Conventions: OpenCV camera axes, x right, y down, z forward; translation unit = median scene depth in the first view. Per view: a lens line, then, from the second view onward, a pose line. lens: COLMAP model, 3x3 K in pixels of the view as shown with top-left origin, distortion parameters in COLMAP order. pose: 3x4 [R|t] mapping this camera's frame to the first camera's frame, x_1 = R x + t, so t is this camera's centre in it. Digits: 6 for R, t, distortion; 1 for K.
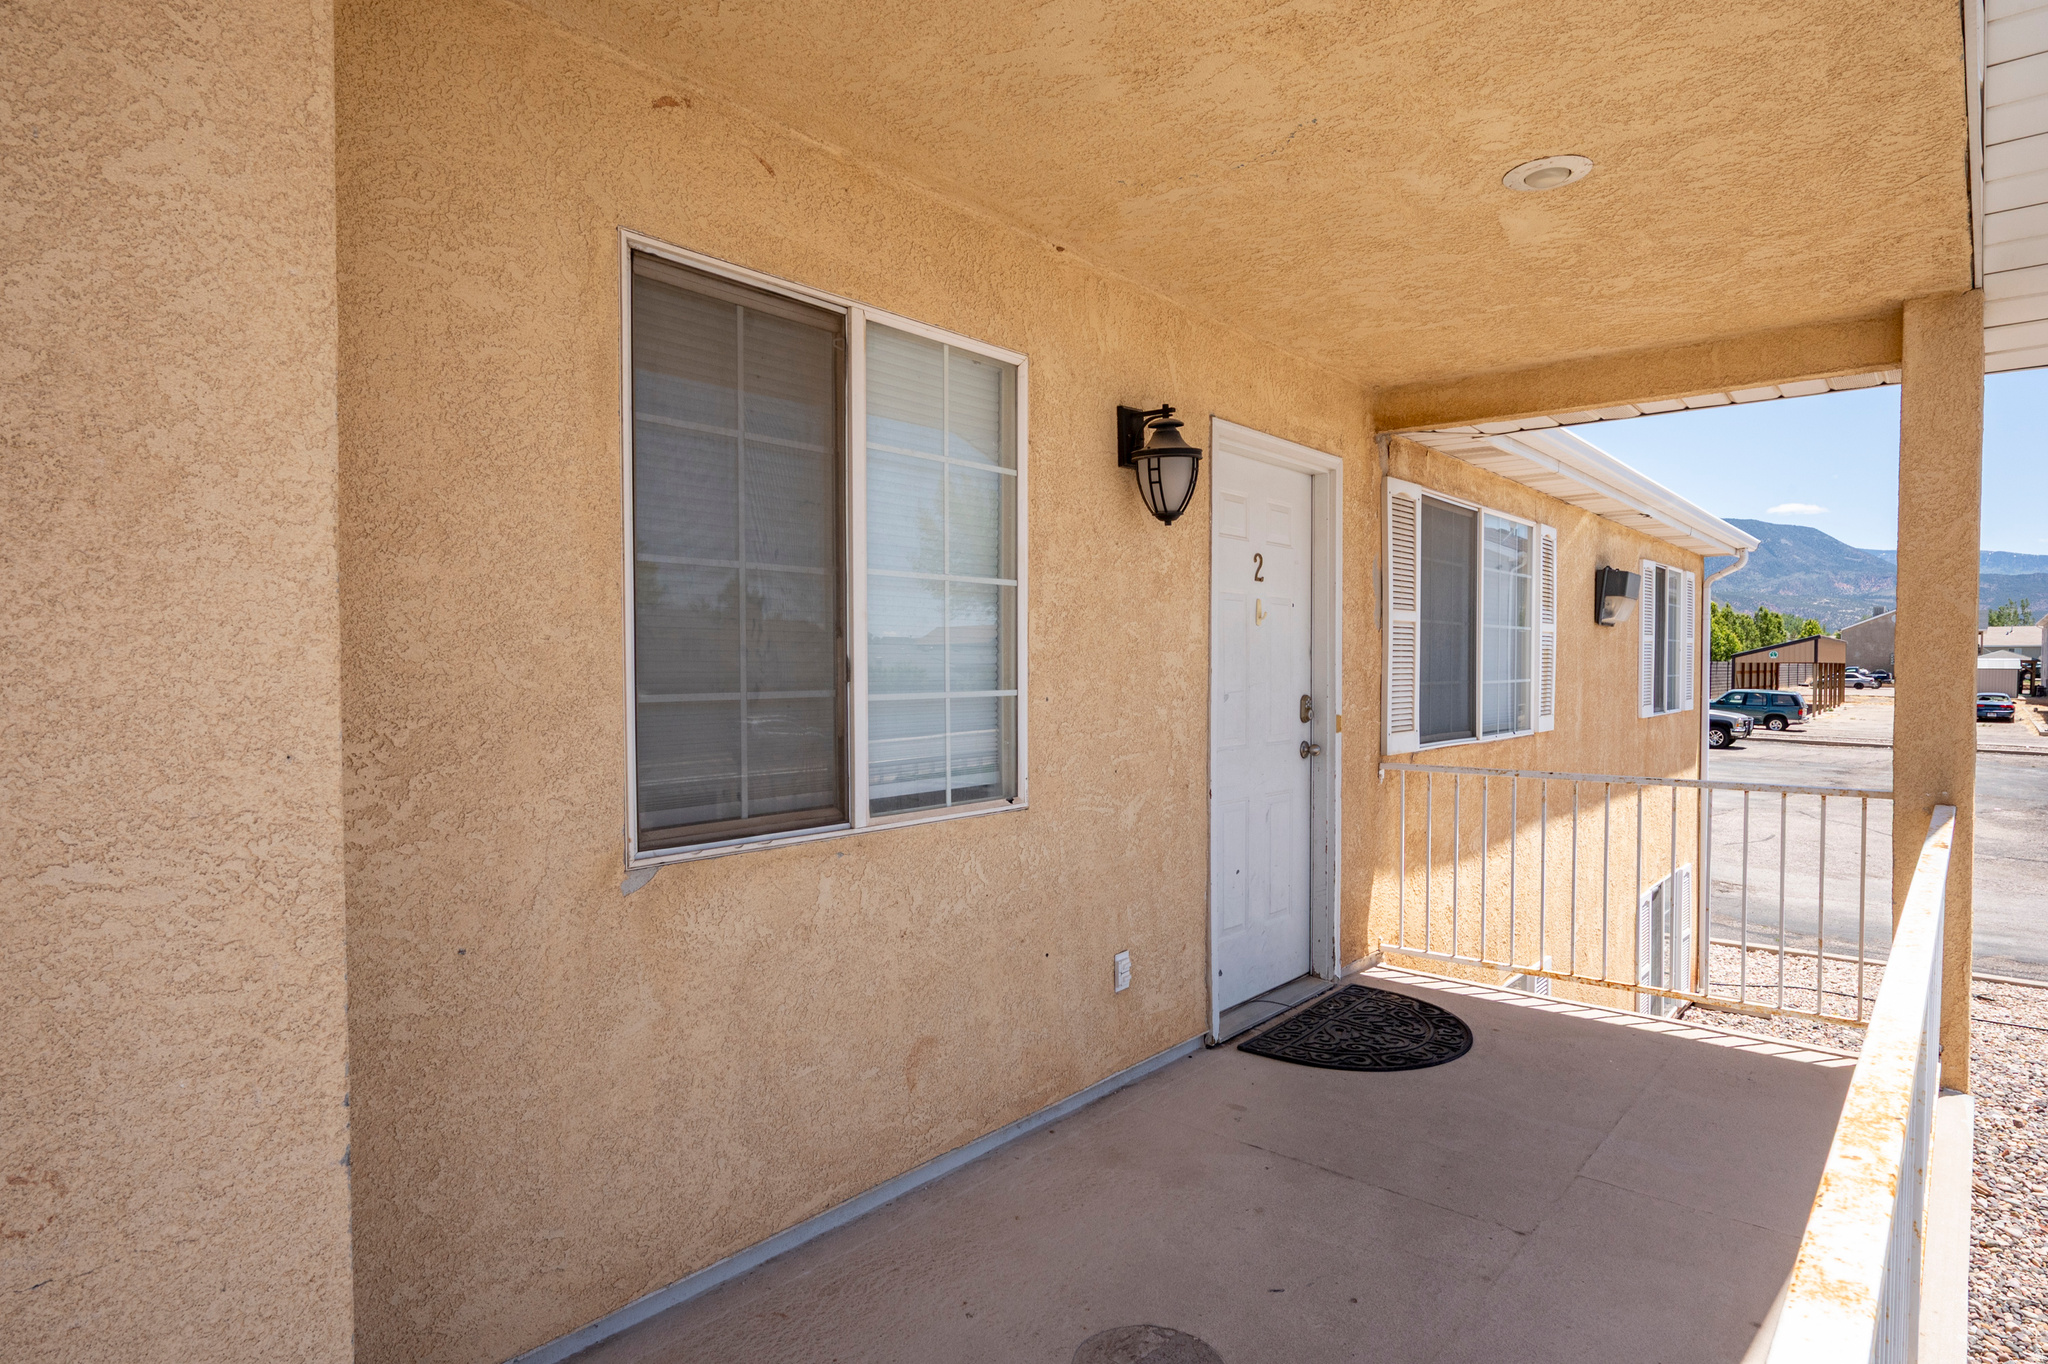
lens RADIAL K [[1172.0, 0, 1021.2], [0, 1172.0, 685.8], [0, 0, 1]] dist [0.001381, -0.000042]
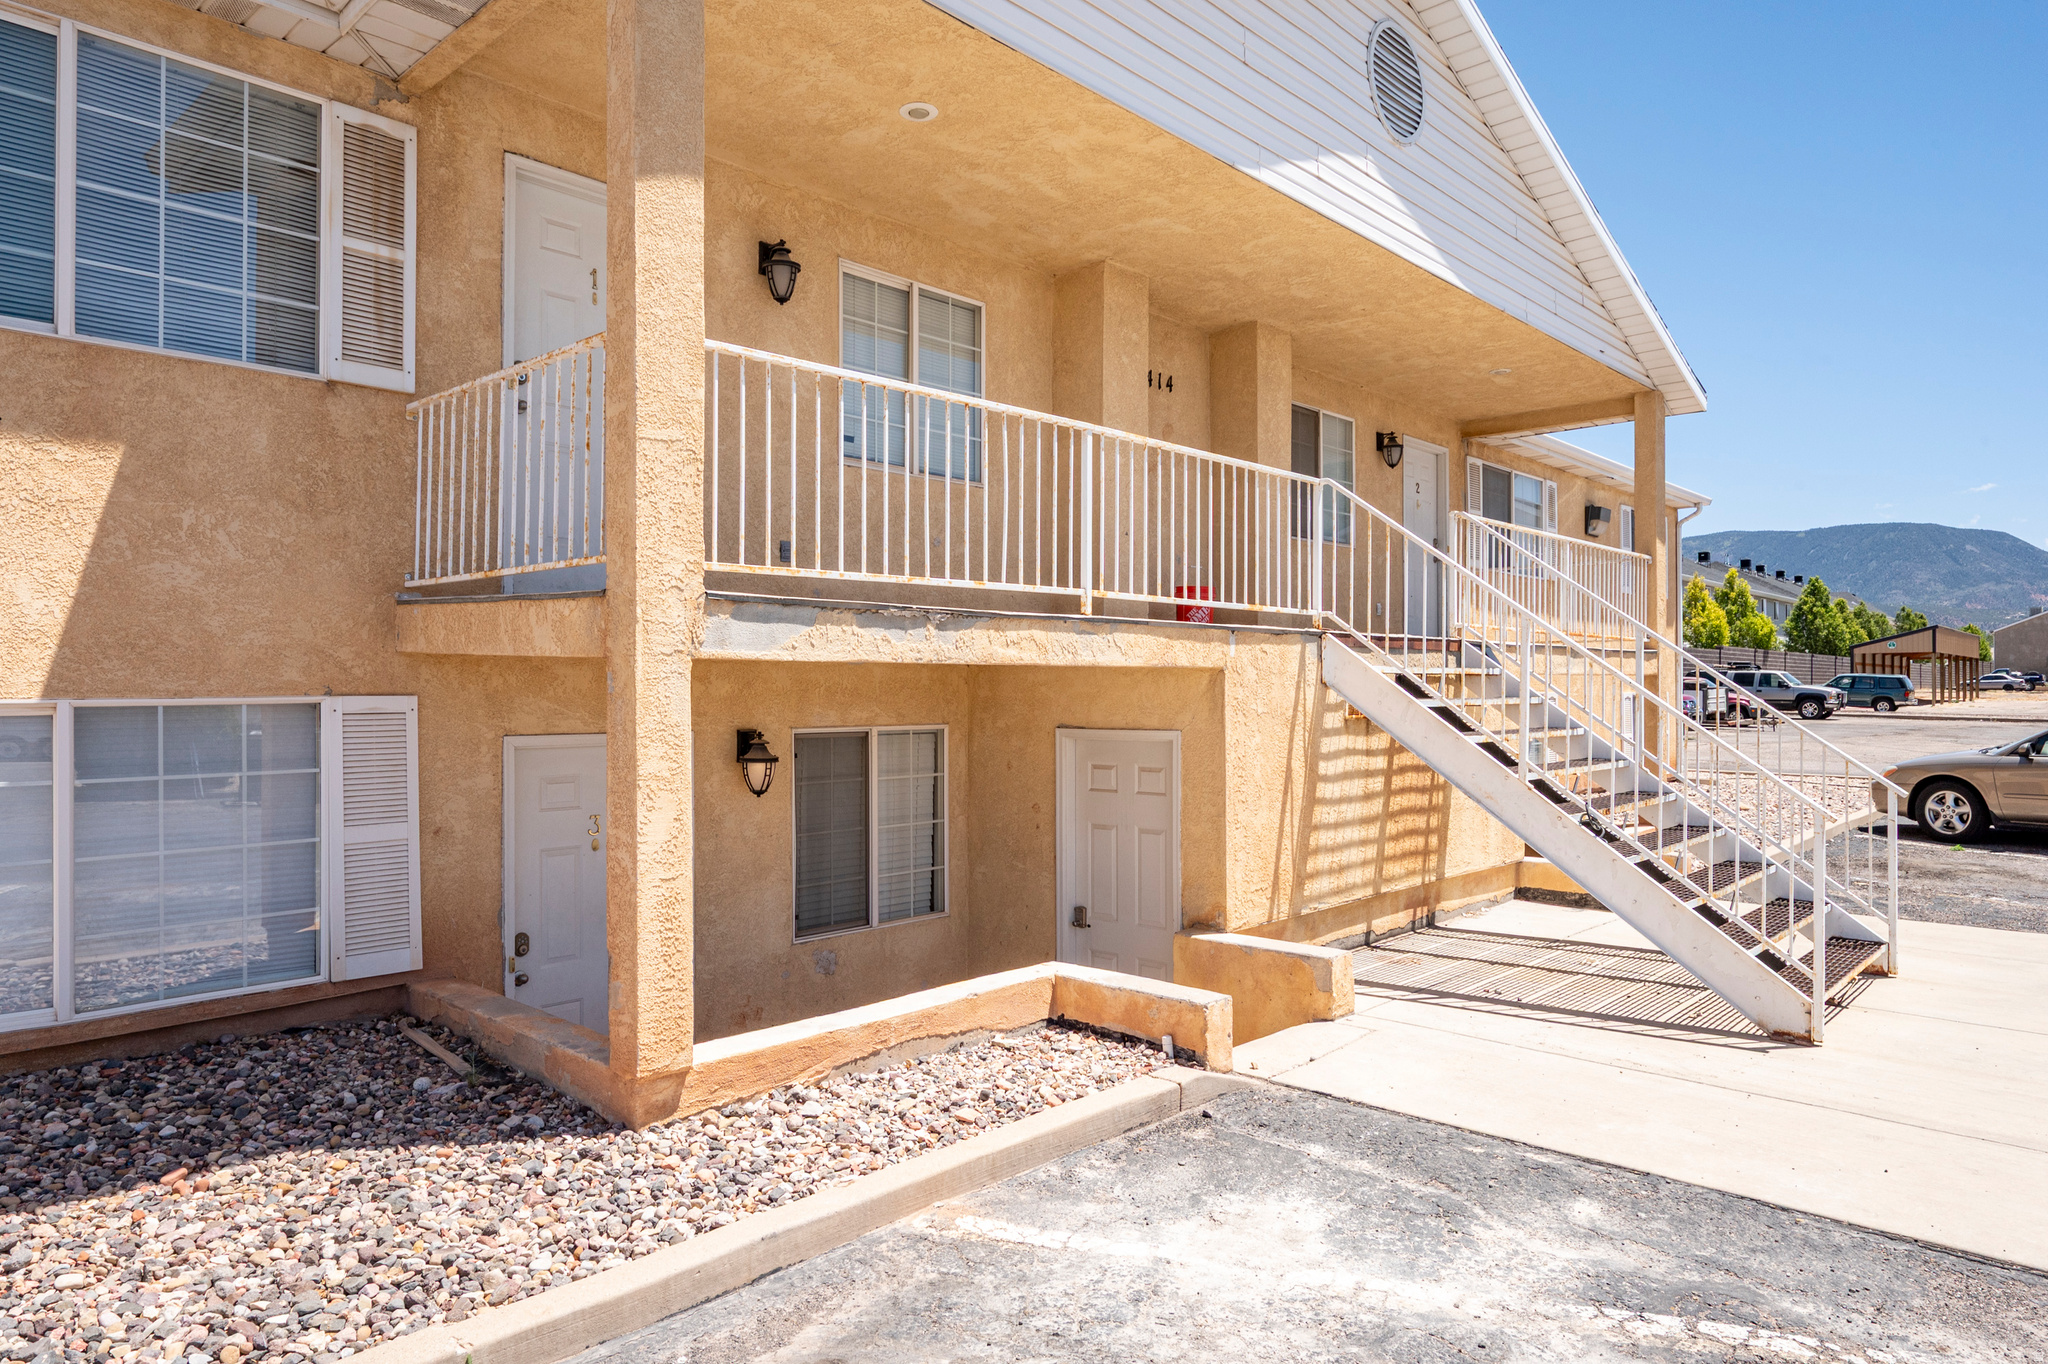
lens RADIAL K [[1322.6, 0, 1014.2], [0, 1322.6, 693.9], [0, 0, 1]] dist [-0.004009, 0.000524]
pose [[0.998111, -0.004689, -0.061256, -0.497059], [0.003276, 0.999727, -0.023147, 0.403577], [0.061348, 0.022902, 0.997854, -1.920142]]
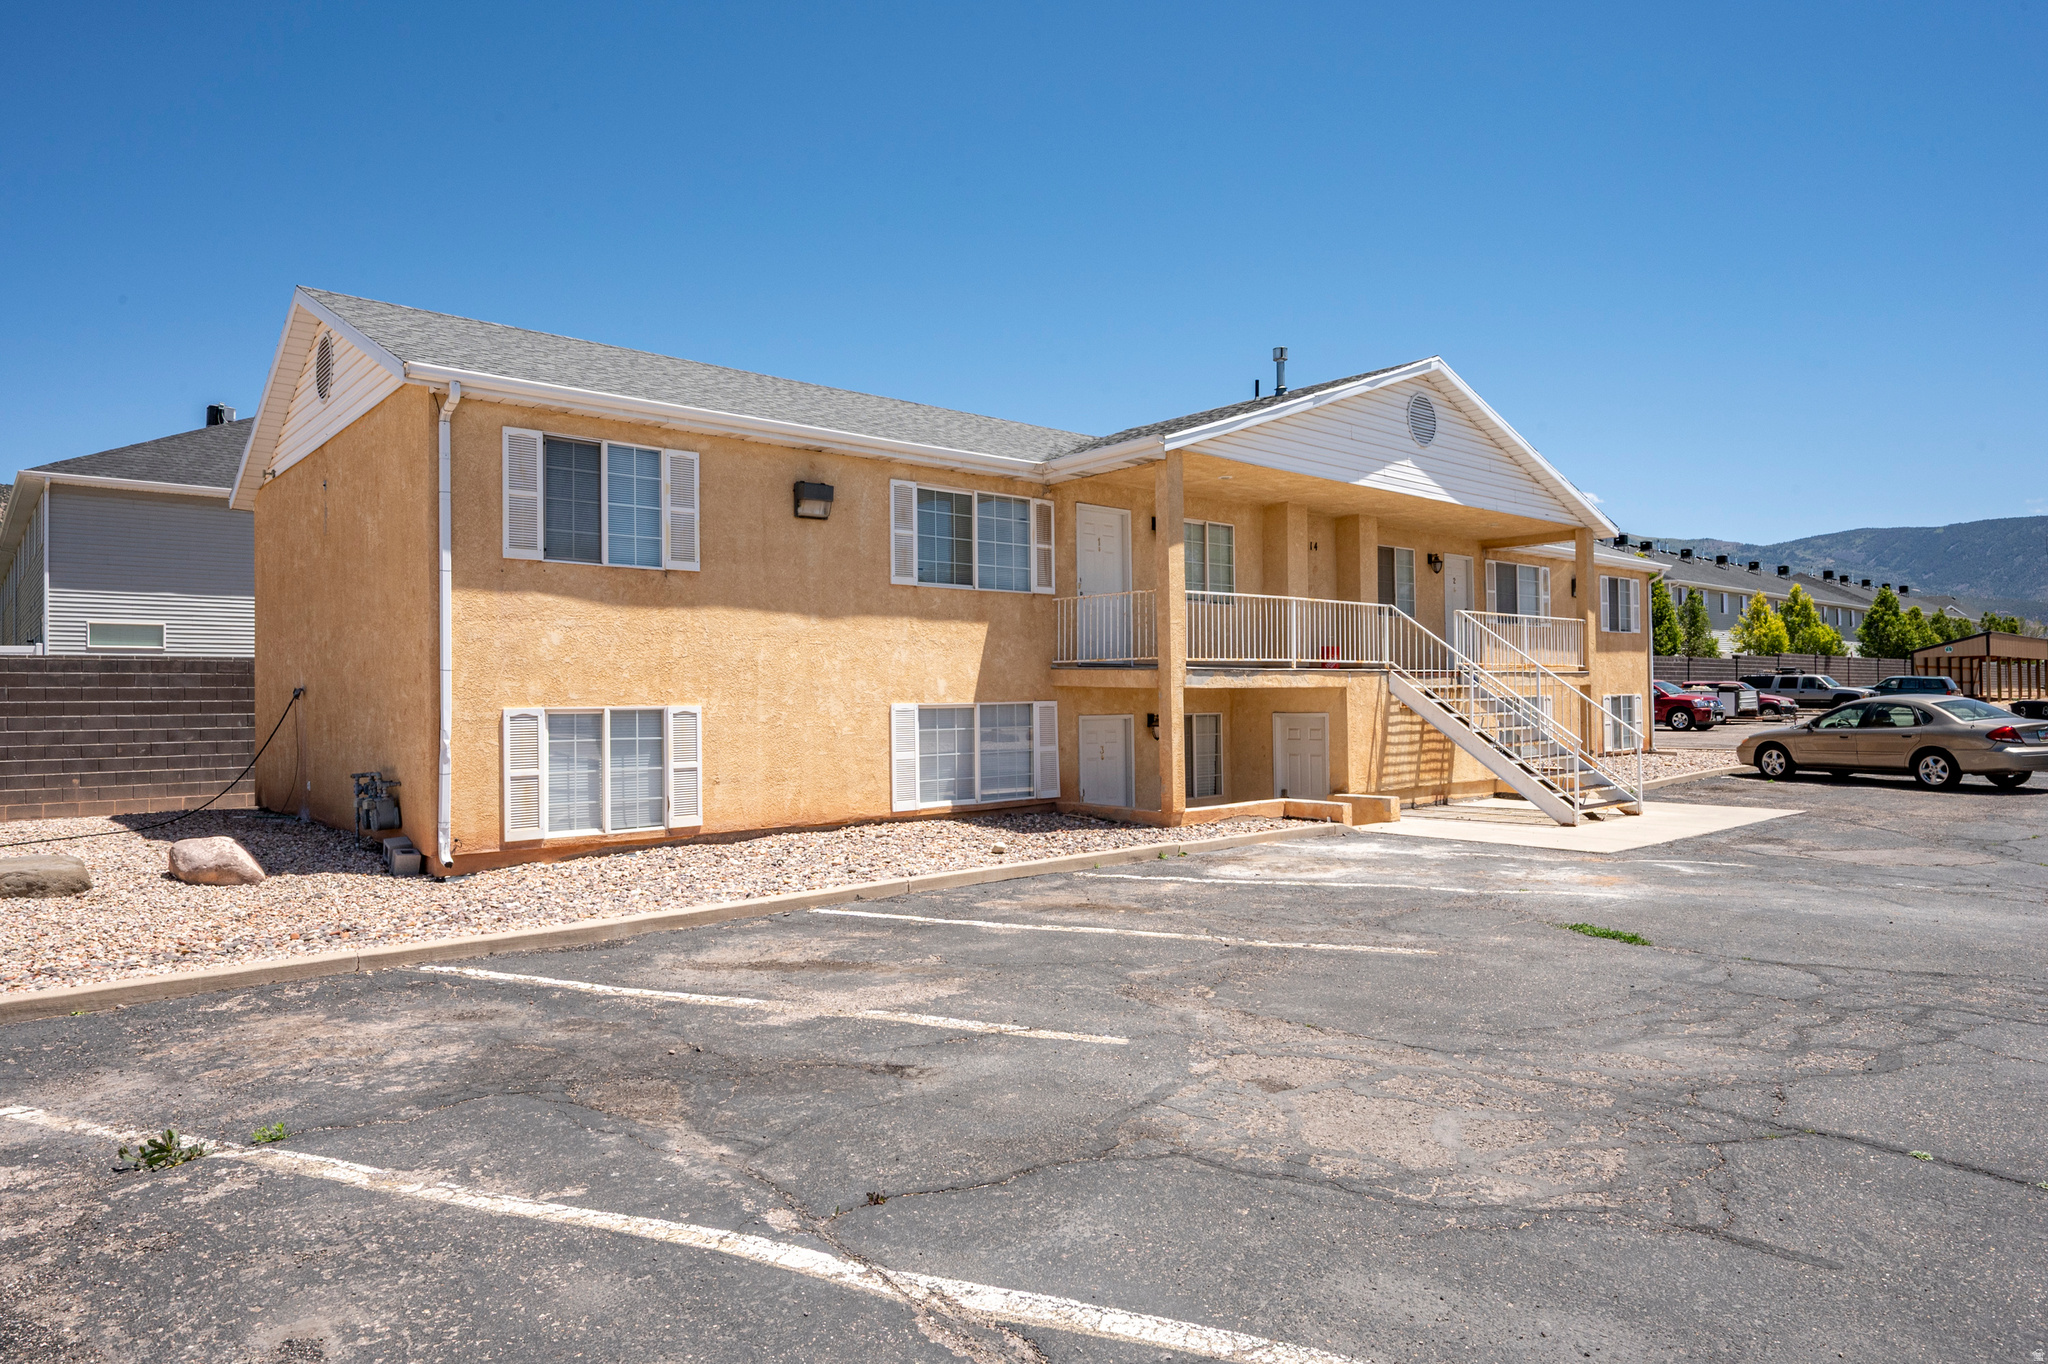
lens RADIAL K [[1322.6, 0, 979.0], [0, 1322.6, 691.4], [0, 0, 1]] dist [-0.004009, 0.000524]
pose [[0.985961, -0.015896, -0.166218, -0.749900], [0.010606, 0.999410, -0.032669, 0.462259], [0.166639, 0.030448, 0.985548, -4.226425]]
